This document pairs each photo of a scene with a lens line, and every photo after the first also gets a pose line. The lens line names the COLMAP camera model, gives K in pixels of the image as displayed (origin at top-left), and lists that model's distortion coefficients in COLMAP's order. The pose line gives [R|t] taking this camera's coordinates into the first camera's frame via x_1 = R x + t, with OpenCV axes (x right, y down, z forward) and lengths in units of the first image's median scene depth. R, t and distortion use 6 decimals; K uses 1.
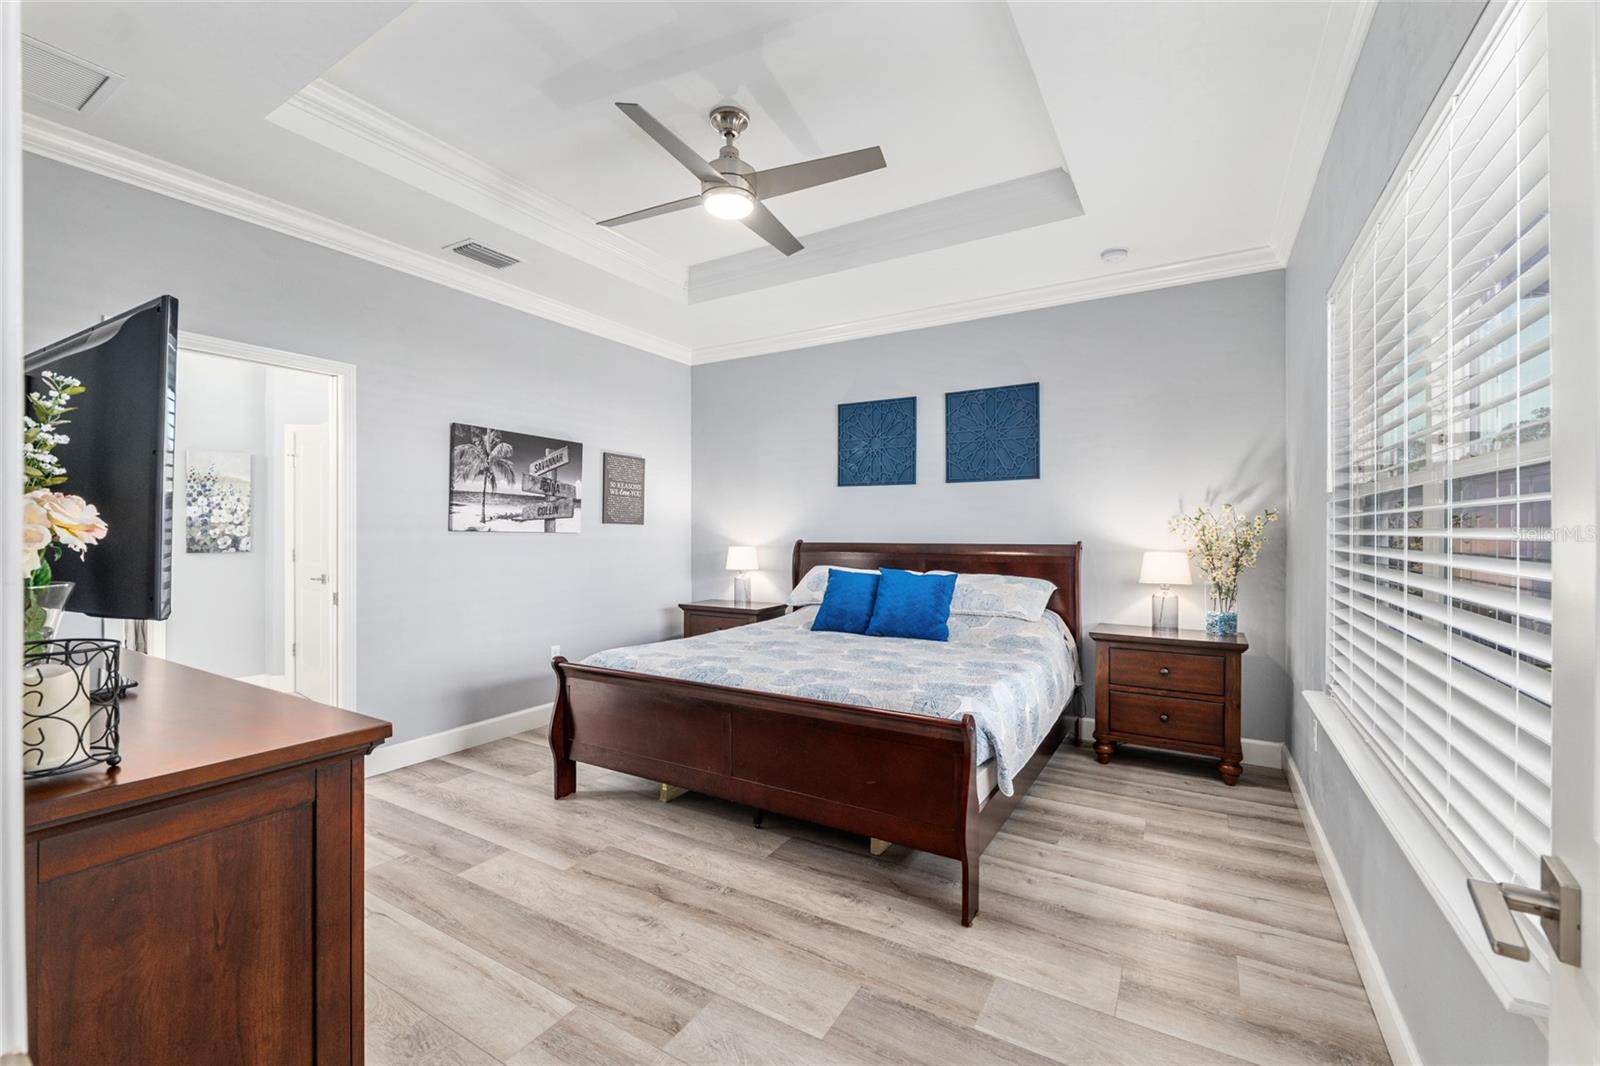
lens RADIAL K [[661.9, 0, 800.0], [0, 661.9, 528.2], [0, 0, 1]] dist [-0.010548, 0.000068]
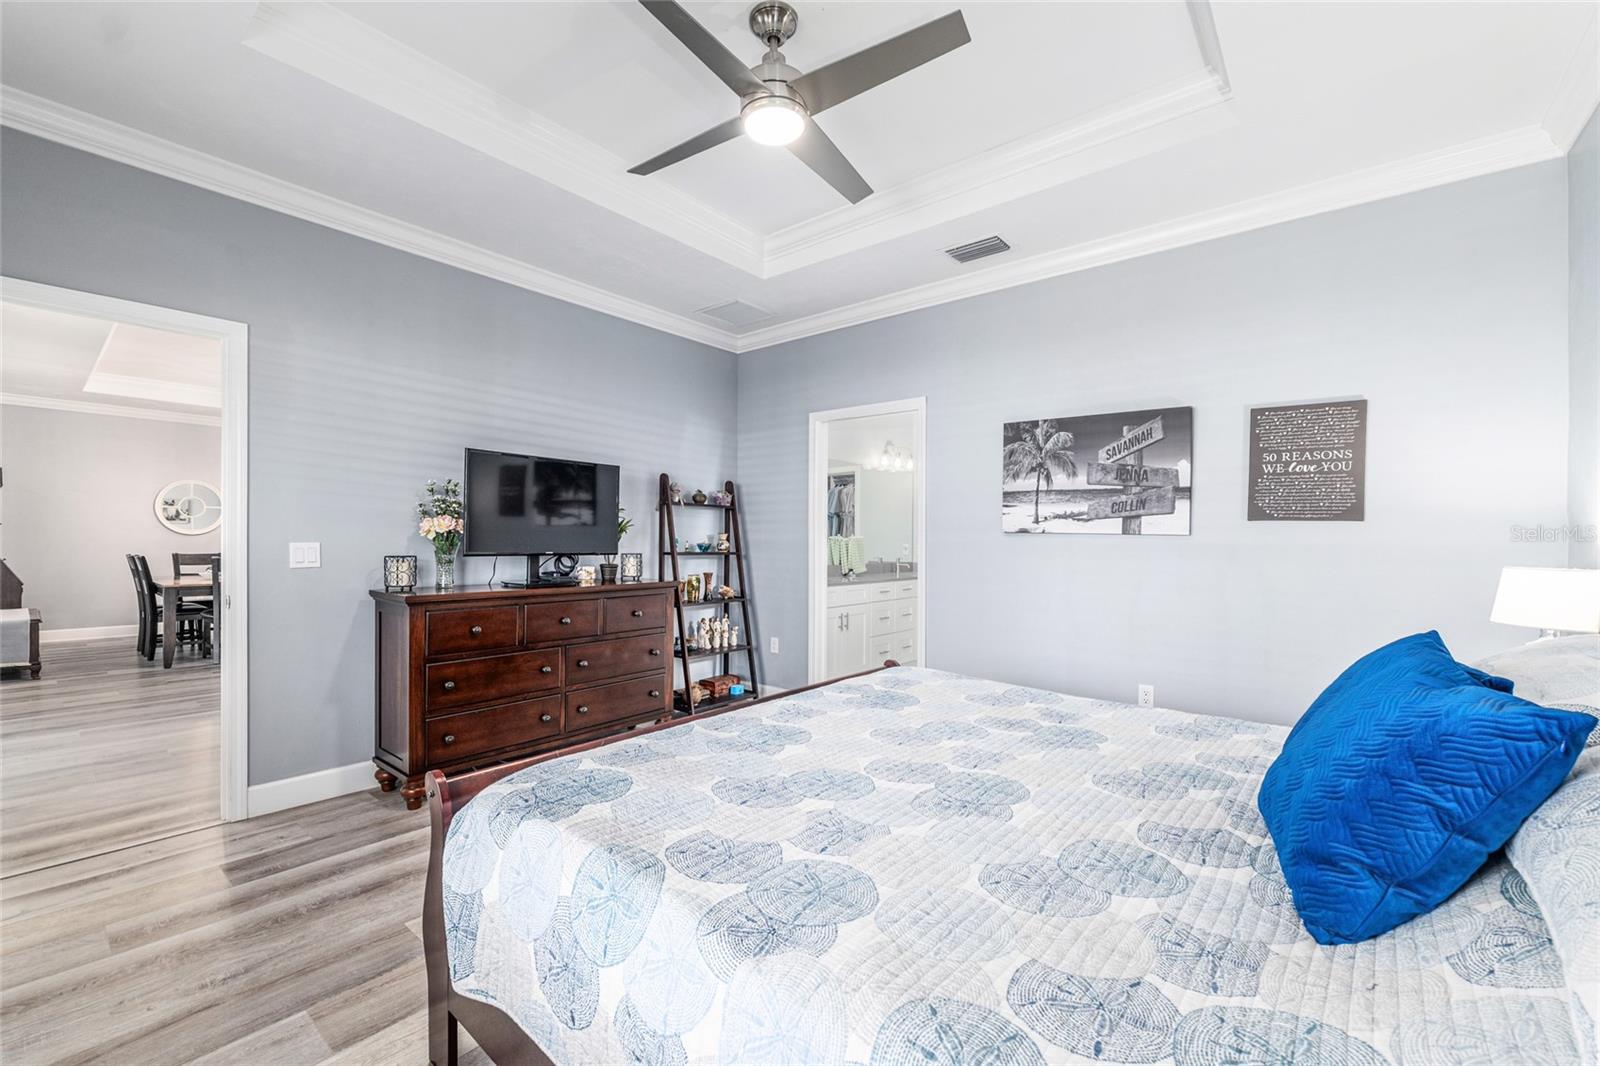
lens RADIAL K [[661.9, 0, 794.7], [0, 661.9, 538.5], [0, 0, 1]] dist [-0.010548, 0.000068]
pose [[-0.161084, -0.003937, -0.986933, 0.473919], [-0.006266, 0.999976, -0.002967, 0.017182], [0.986921, 0.005707, -0.161105, 0.792797]]
